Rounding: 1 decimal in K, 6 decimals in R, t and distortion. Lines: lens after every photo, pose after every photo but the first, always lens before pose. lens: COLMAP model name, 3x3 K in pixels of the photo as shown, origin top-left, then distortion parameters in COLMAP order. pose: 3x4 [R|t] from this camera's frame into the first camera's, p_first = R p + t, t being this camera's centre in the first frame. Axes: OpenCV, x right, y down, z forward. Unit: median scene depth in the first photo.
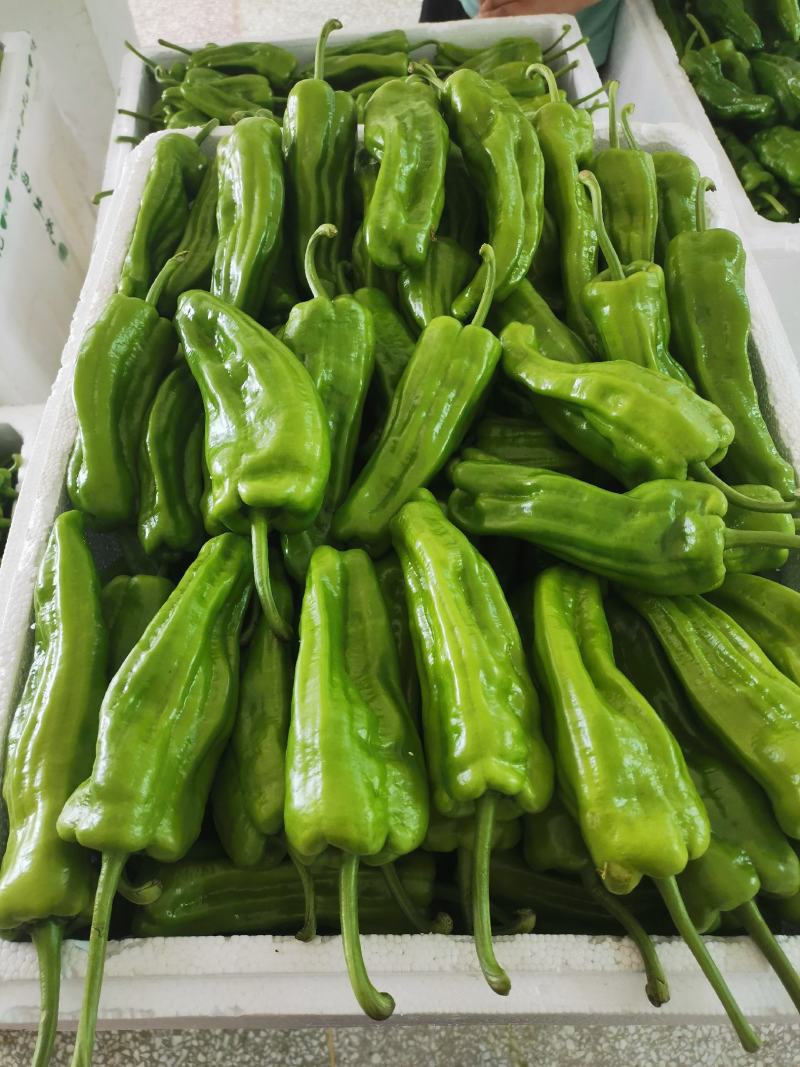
lens RADIAL K [[806.9, 0, 384.8], [0, 806.9, 537.0], [0, 0, 1]] dist [0.041702, -0.032406]
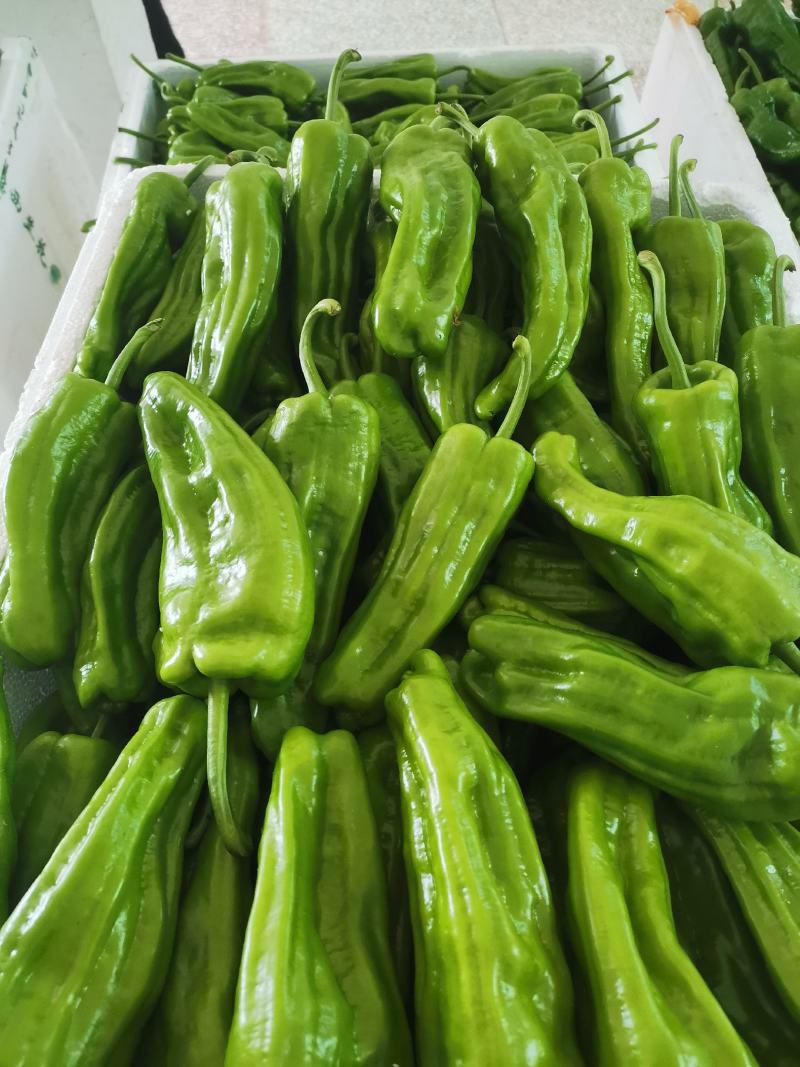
lens RADIAL K [[806.9, 0, 384.8], [0, 806.9, 537.0], [0, 0, 1]] dist [0.041702, -0.032406]
pose [[0.998869, 0.046836, -0.008196, 0.004671], [-0.046914, 0.998853, -0.009555, -0.168142], [0.007739, 0.009929, 0.999921, 0.216647]]
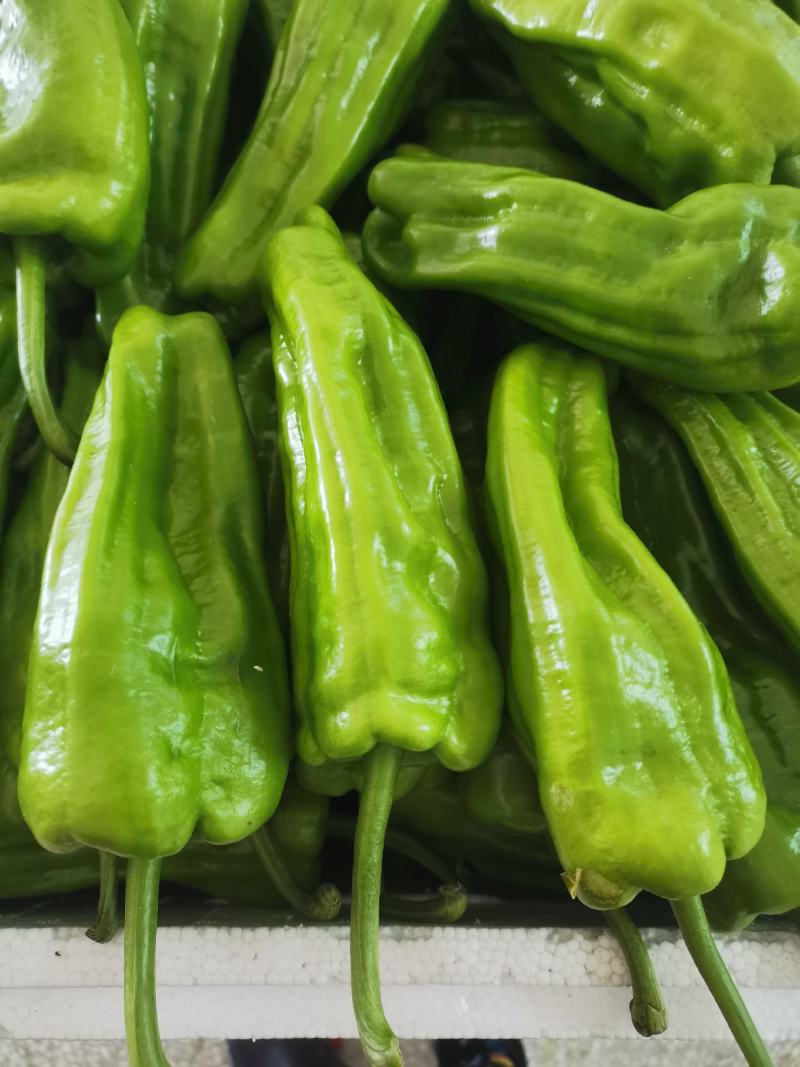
lens RADIAL K [[829.1, 0, 374.9], [0, 829.1, 530.9], [0, 0, 1]] dist [0.004389, -0.004117]
pose [[0.999935, 0.004588, -0.010415, 0.101829], [-0.001933, 0.970303, 0.241883, 0.023332], [0.011216, -0.241848, 0.970249, 0.374736]]
